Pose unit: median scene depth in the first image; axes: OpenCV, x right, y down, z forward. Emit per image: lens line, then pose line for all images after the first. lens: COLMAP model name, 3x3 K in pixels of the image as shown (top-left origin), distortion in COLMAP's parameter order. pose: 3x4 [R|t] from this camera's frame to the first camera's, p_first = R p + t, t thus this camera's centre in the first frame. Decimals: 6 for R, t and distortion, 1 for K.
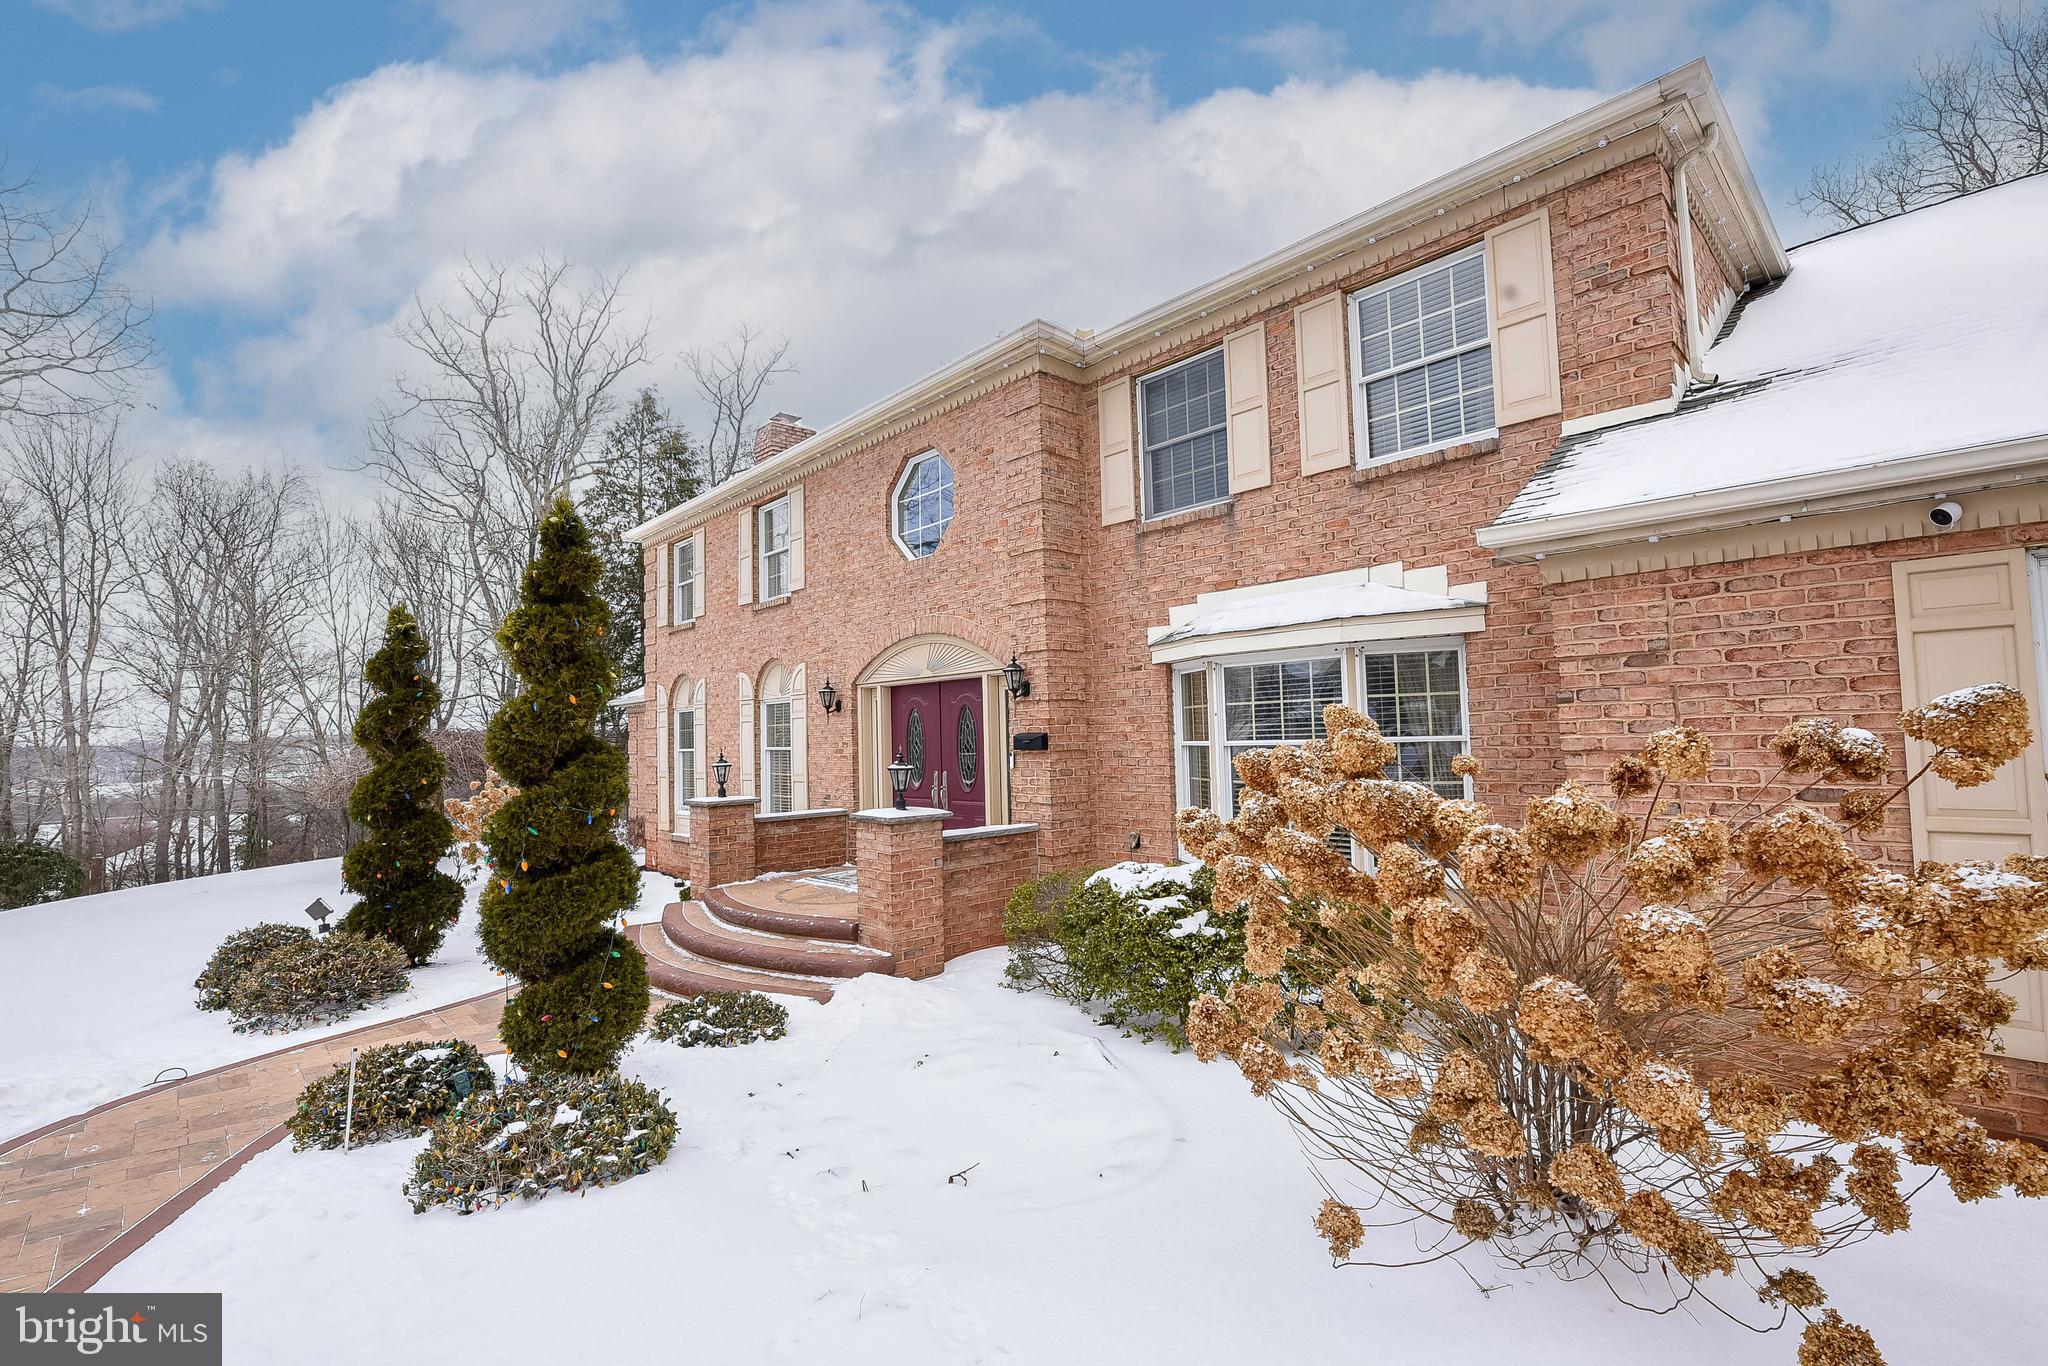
lens RADIAL K [[902.0, 0, 1014.2], [0, 902.0, 684.1], [0, 0, 1]] dist [-0.002451, -0.000427]
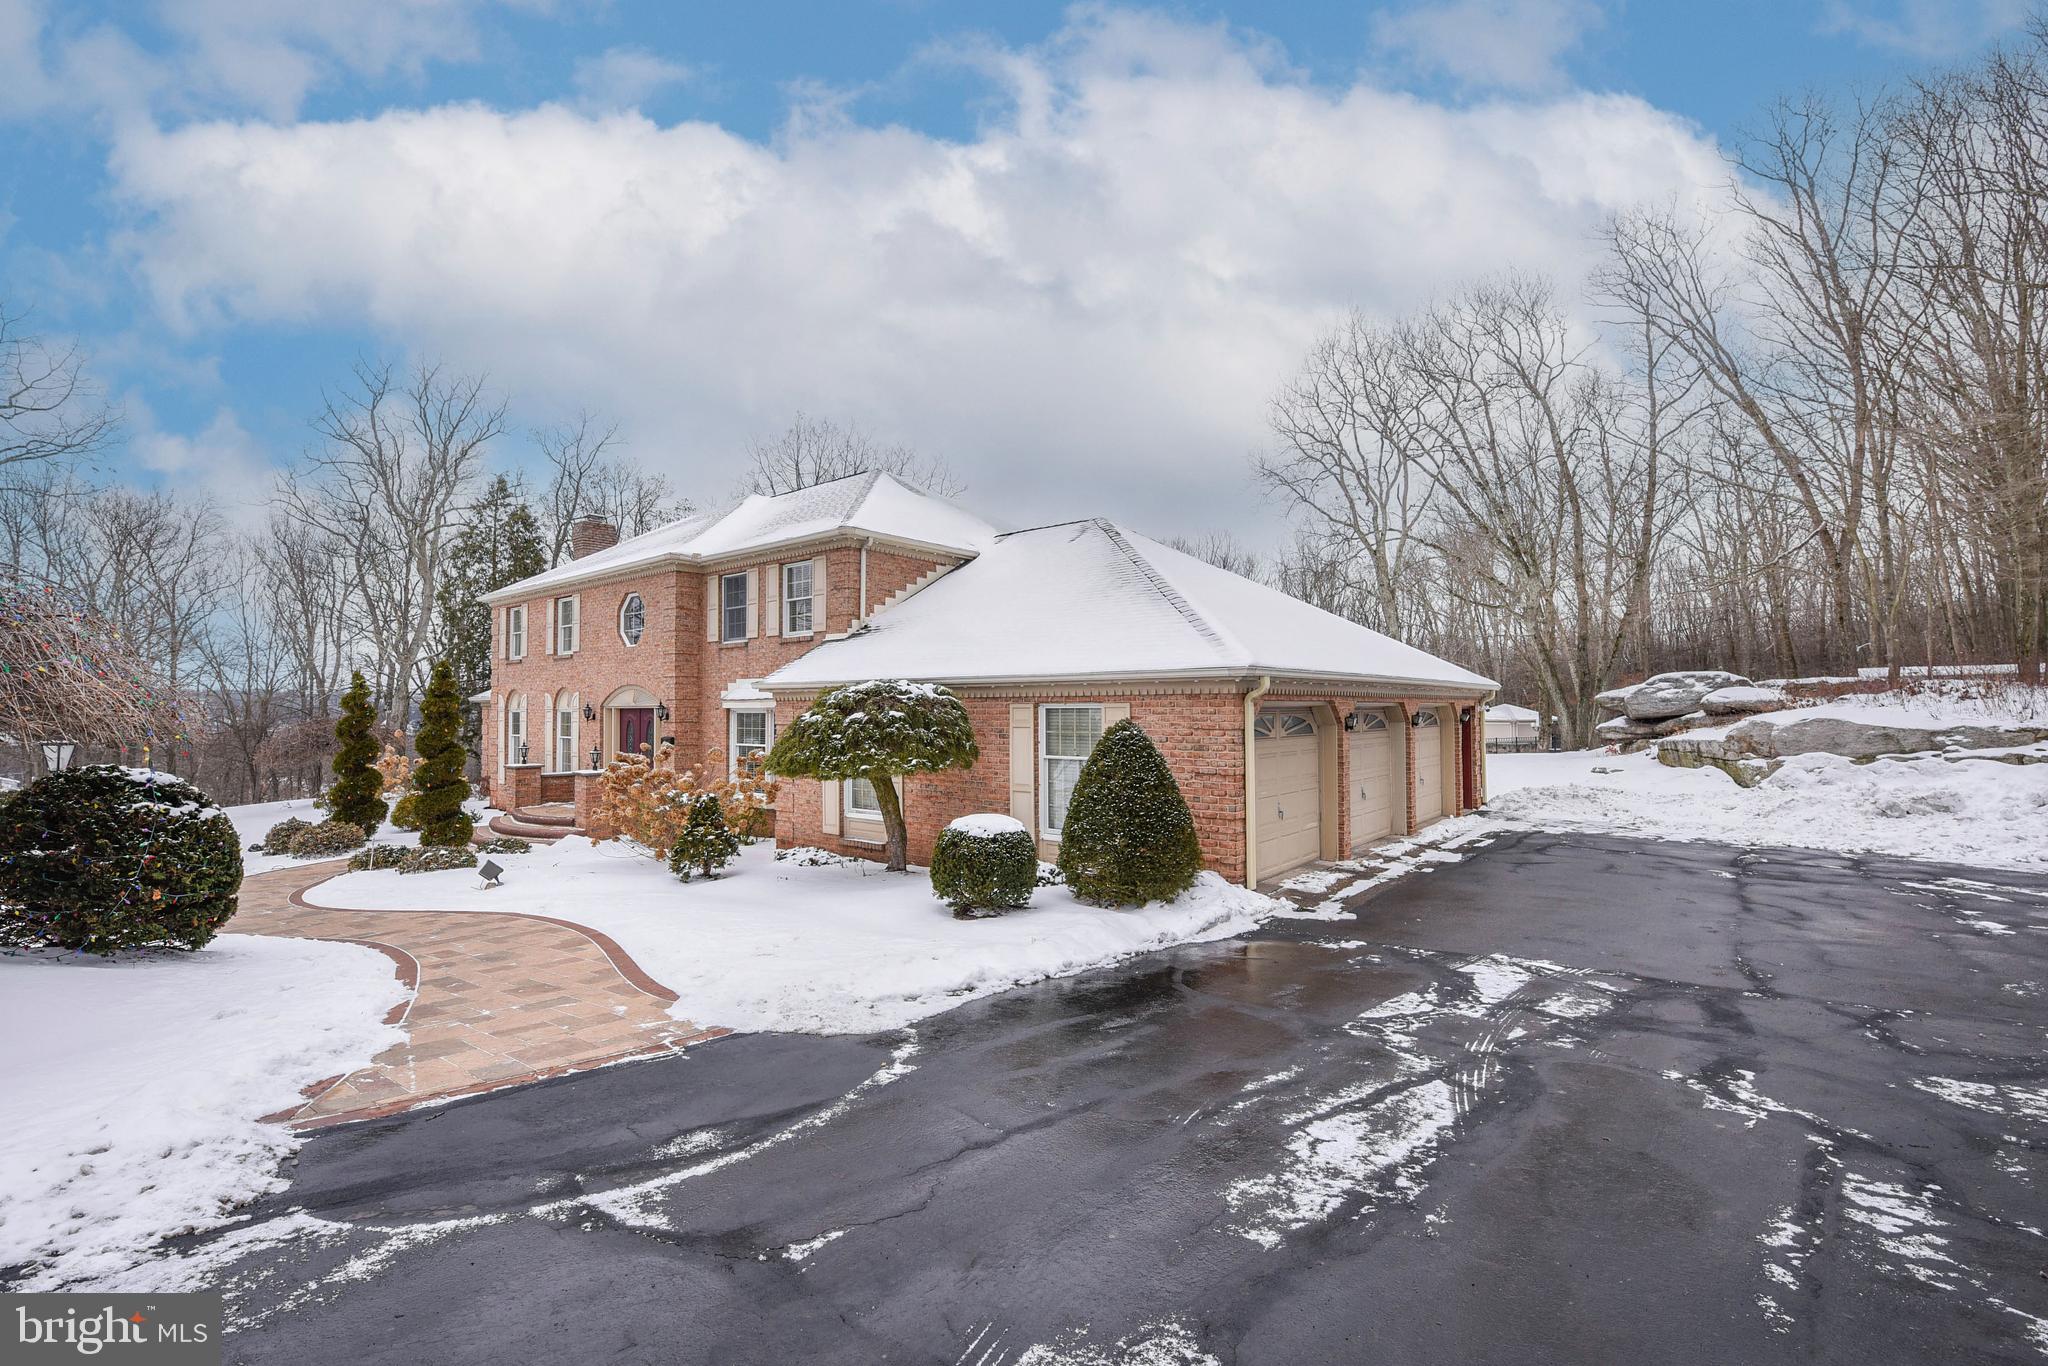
lens RADIAL K [[882.7, 0, 1017.3], [0, 882.7, 680.6], [0, 0, 1]] dist [0.001939, -0.010713]
pose [[0.991621, 0.025090, 0.126718, 0.588794], [-0.028280, 0.999325, 0.023434, -0.157282], [-0.126044, -0.026821, 0.991662, -1.239594]]
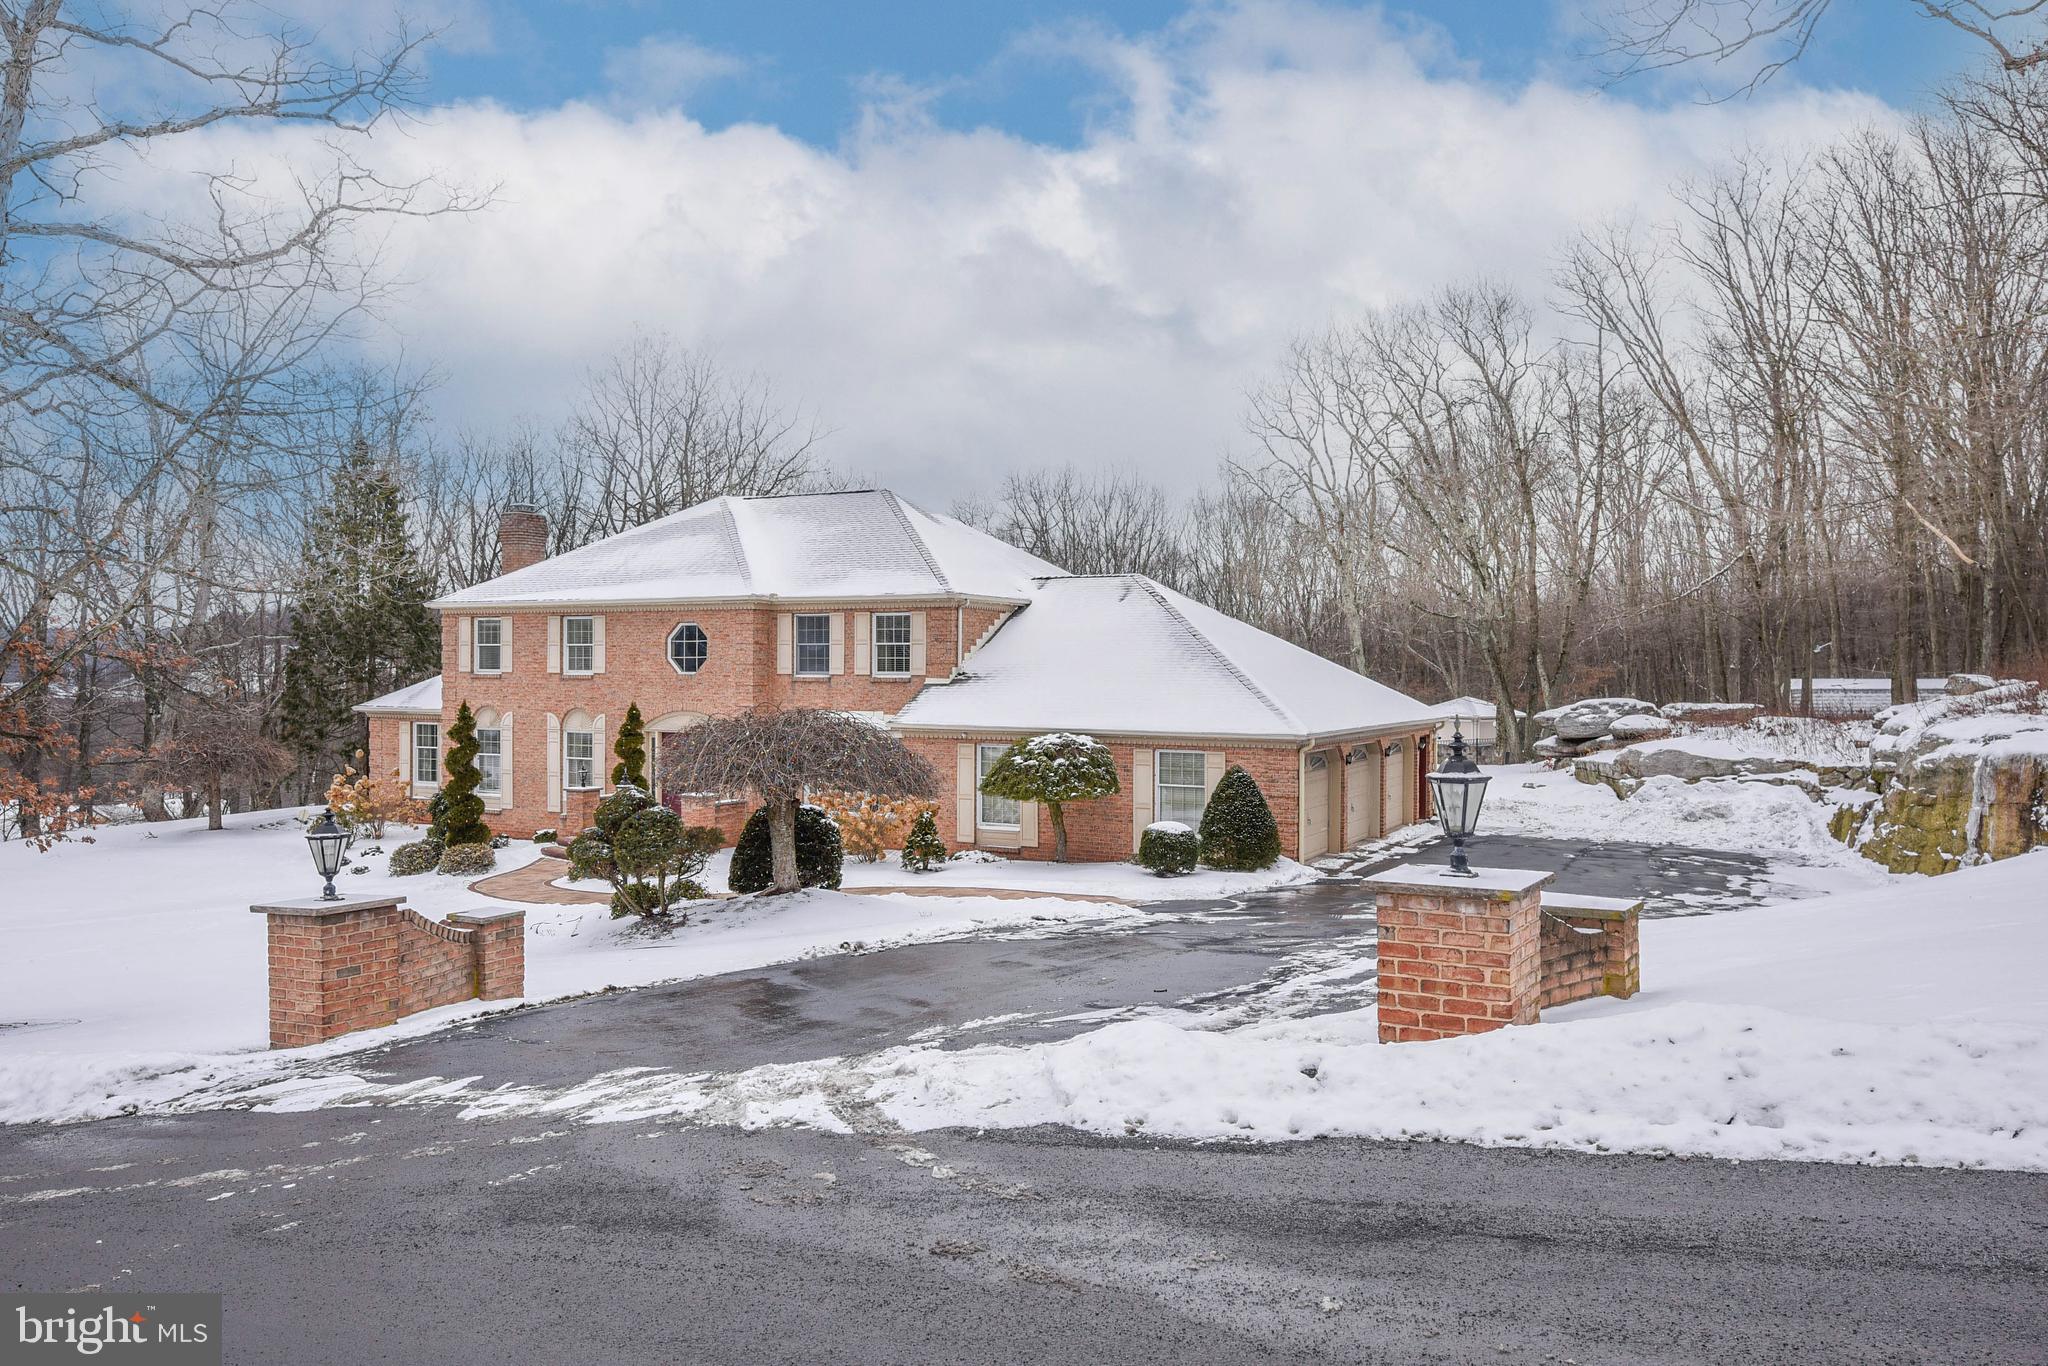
lens RADIAL K [[1496.2, 0, 1016.1], [0, 1496.2, 672.5], [0, 0, 1]] dist [0.051529, 0.002281]
pose [[0.944590, 0.028151, 0.327042, -0.610754], [-0.047851, 0.997482, 0.052345, -0.424940], [-0.324745, -0.065094, 0.943559, -2.981583]]
